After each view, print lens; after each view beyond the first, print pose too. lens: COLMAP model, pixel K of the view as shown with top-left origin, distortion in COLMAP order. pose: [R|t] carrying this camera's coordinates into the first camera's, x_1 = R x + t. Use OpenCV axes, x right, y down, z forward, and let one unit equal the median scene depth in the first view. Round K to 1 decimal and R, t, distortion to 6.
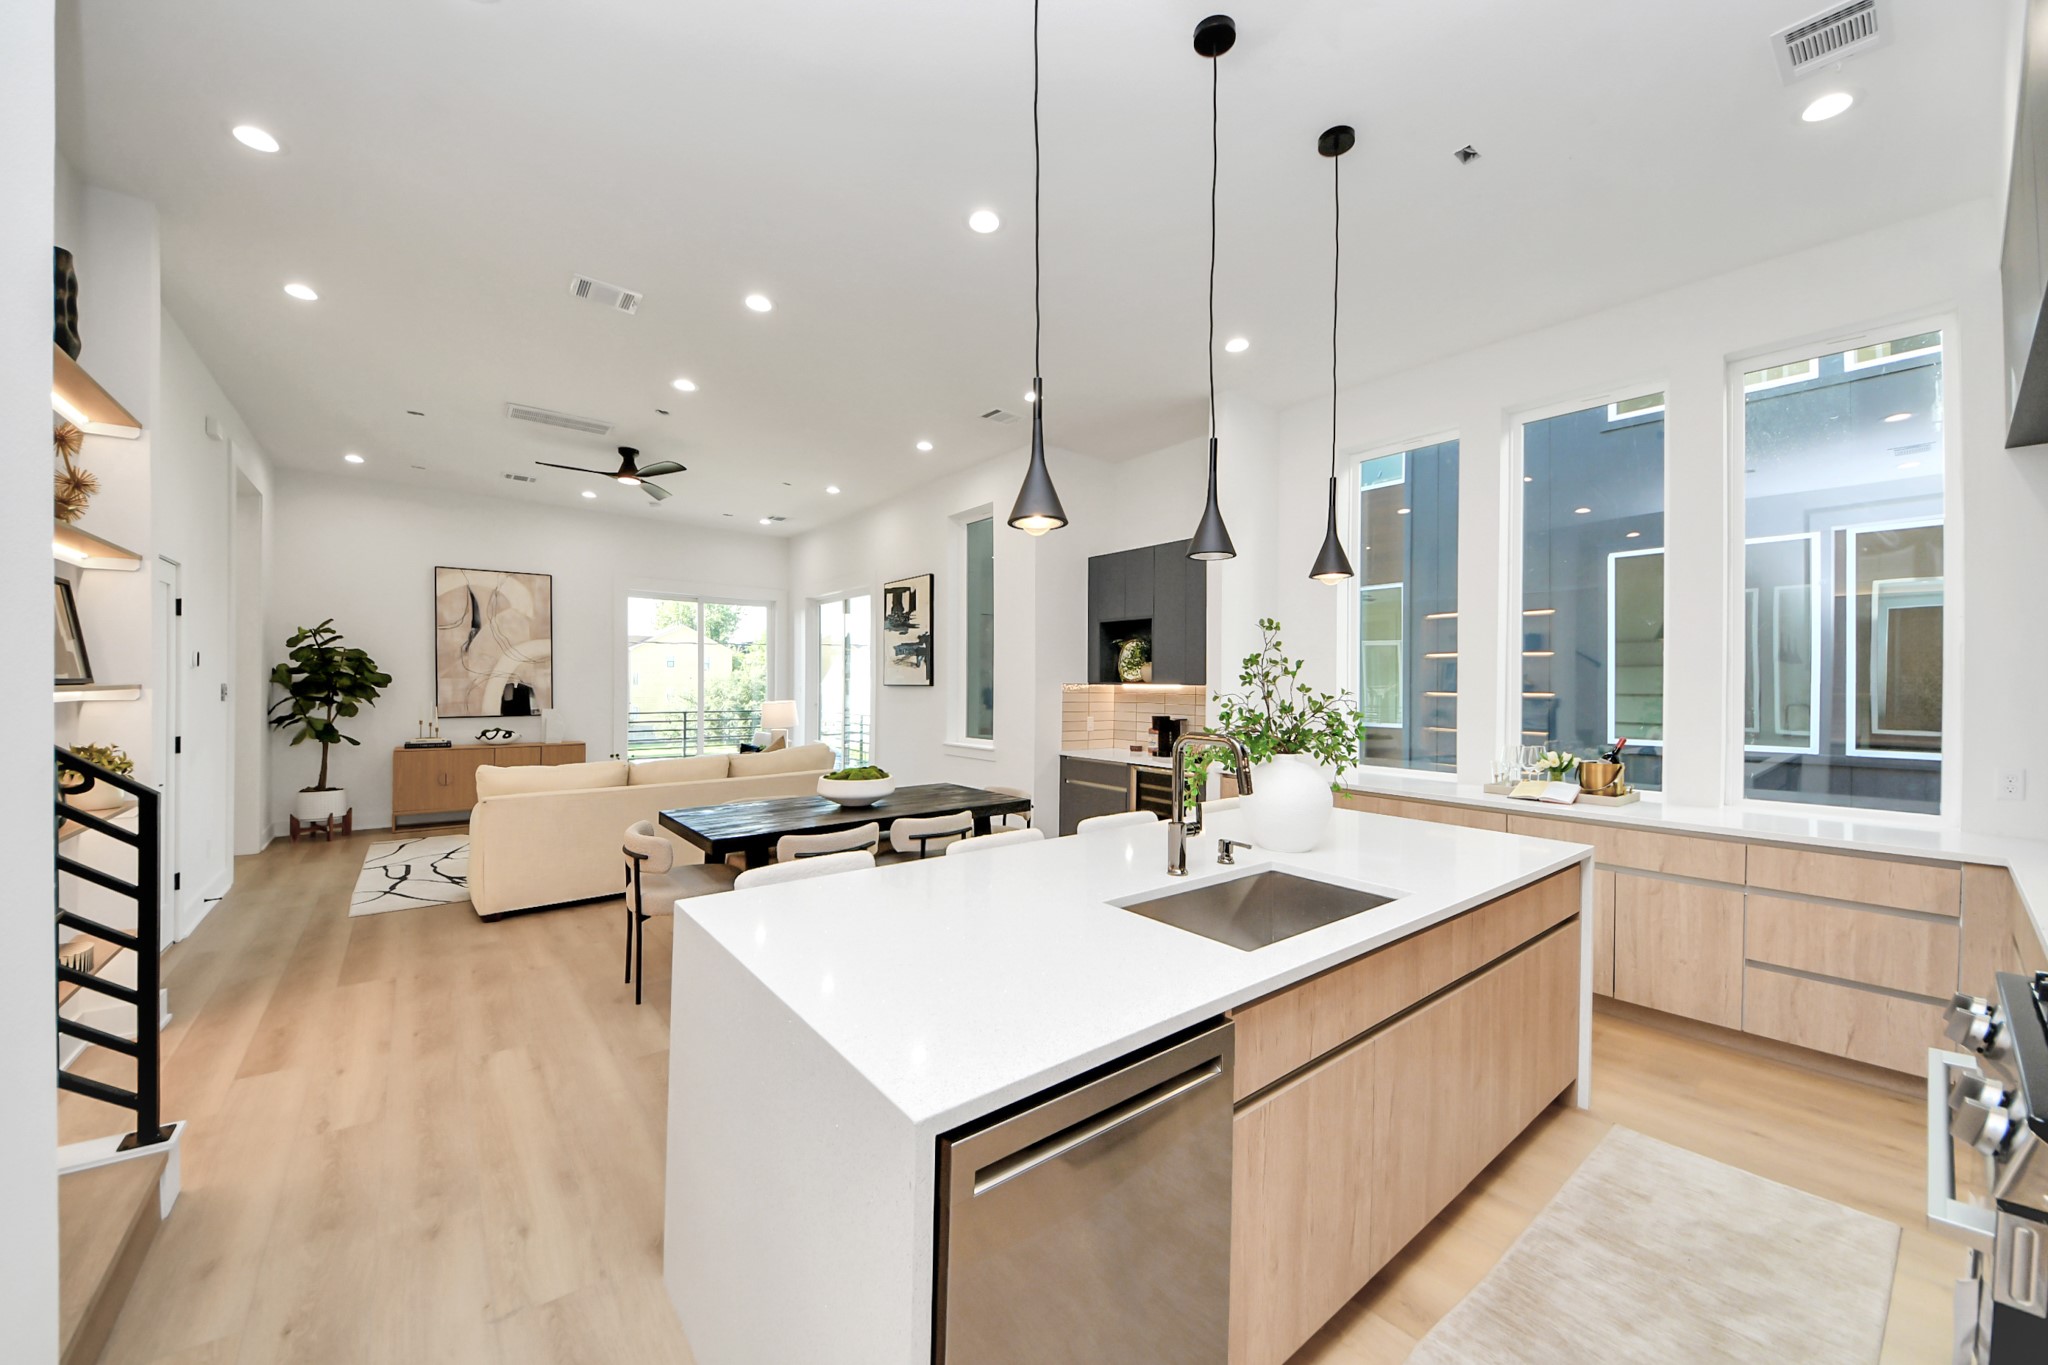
lens RADIAL K [[759.8, 0, 1073.8], [0, 759.8, 694.0], [0, 0, 1]] dist [0.000012, -0.008776]
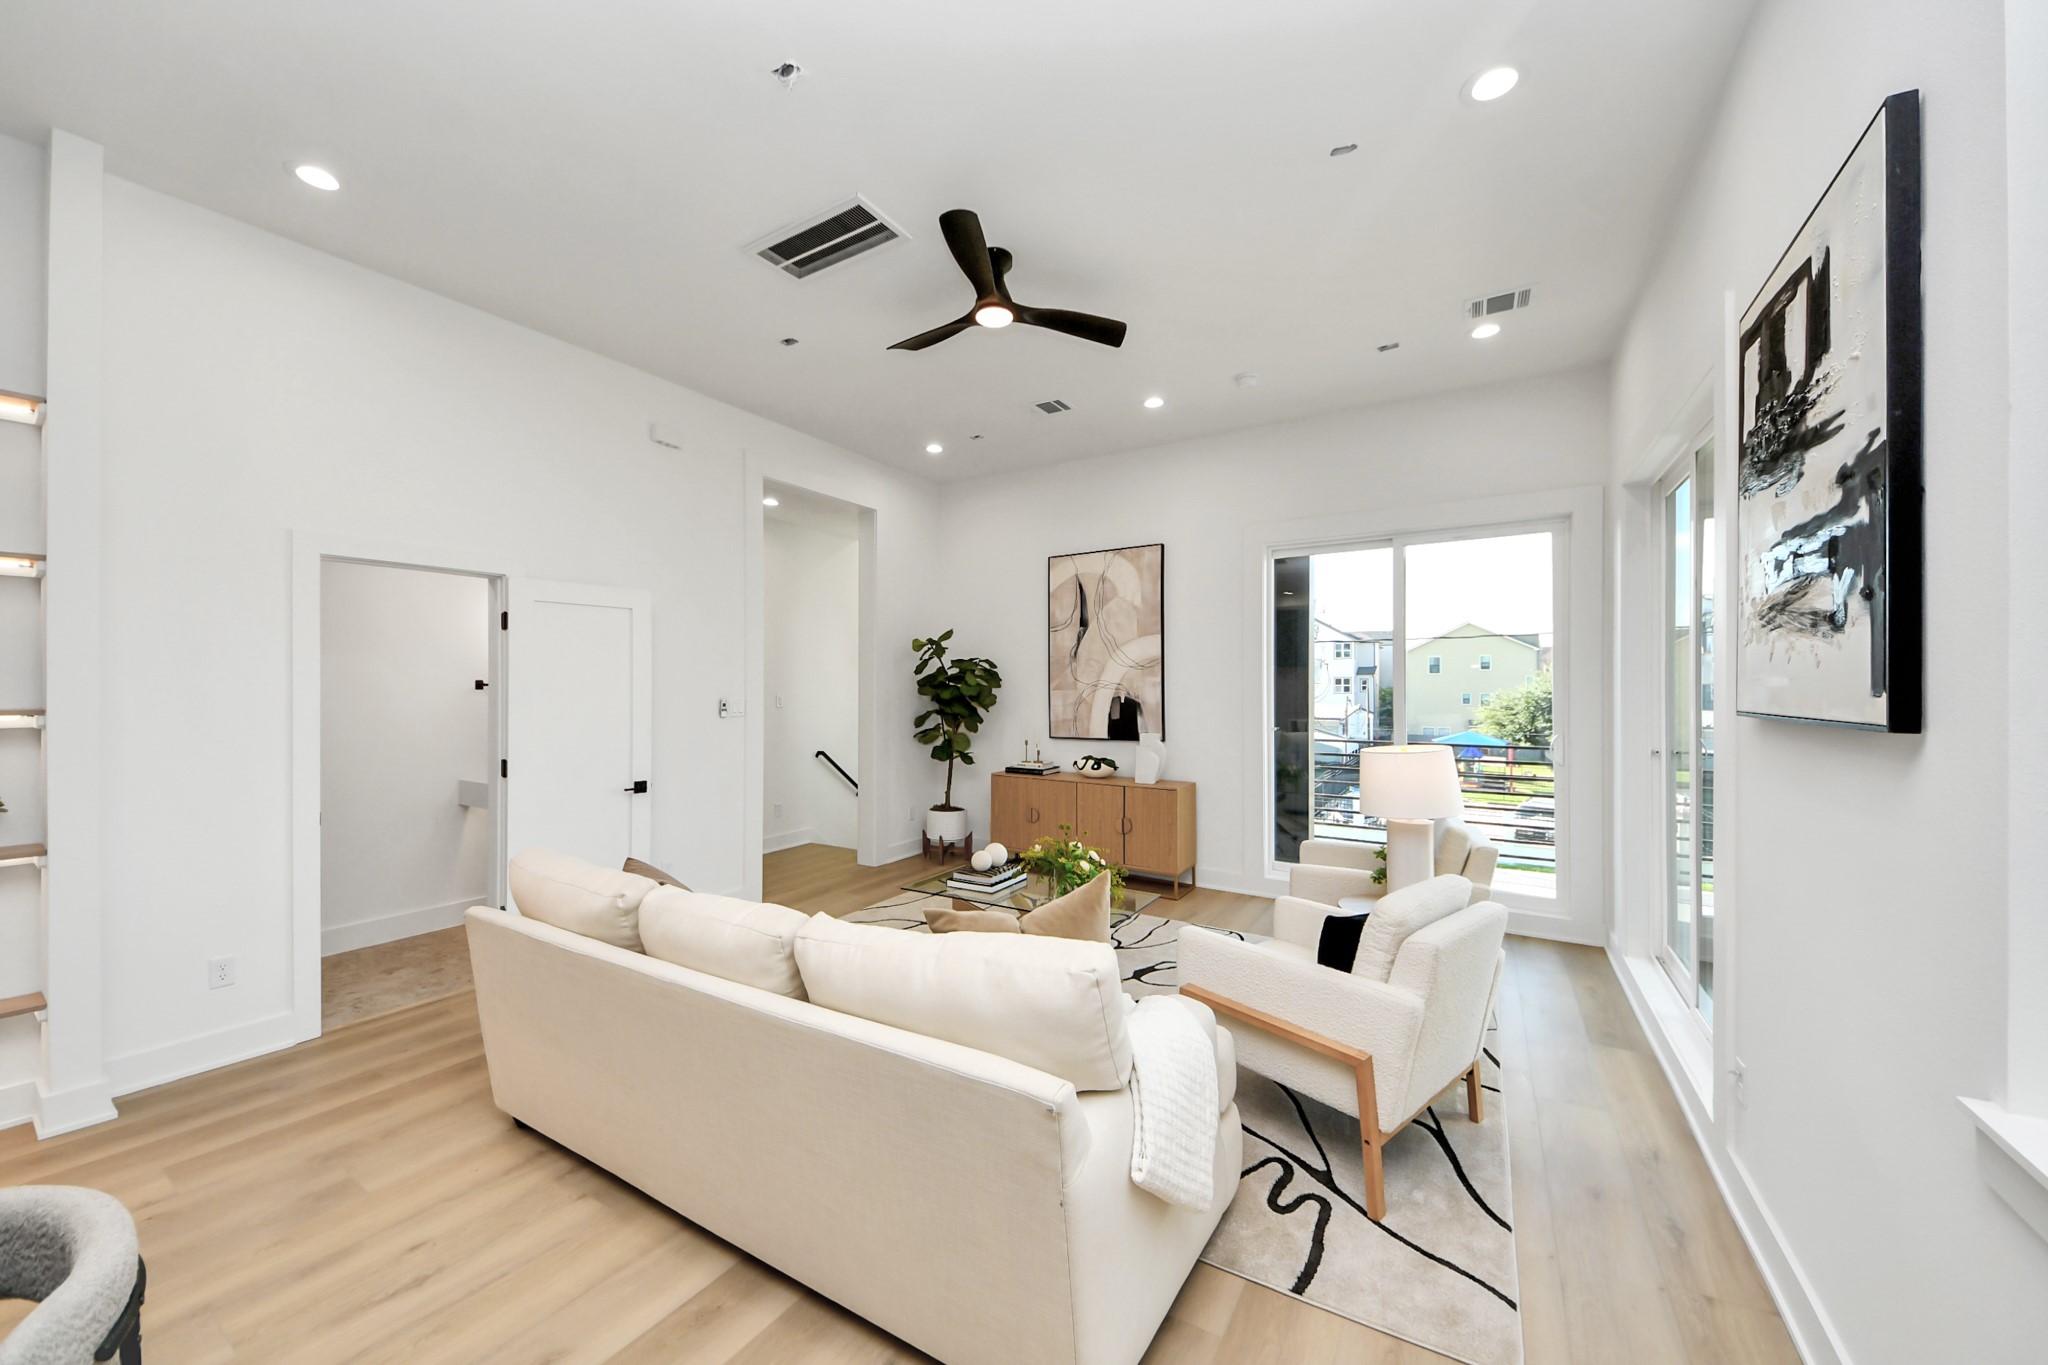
lens RADIAL K [[752.5, 0, 979.3], [0, 752.5, 686.2], [0, 0, 1]] dist [0.016469, -0.012289]
pose [[0.280732, -0.010662, -0.959727, -0.068975], [-0.006394, 0.999895, -0.012978, -0.014745], [0.959765, 0.009780, 0.280635, 0.712338]]
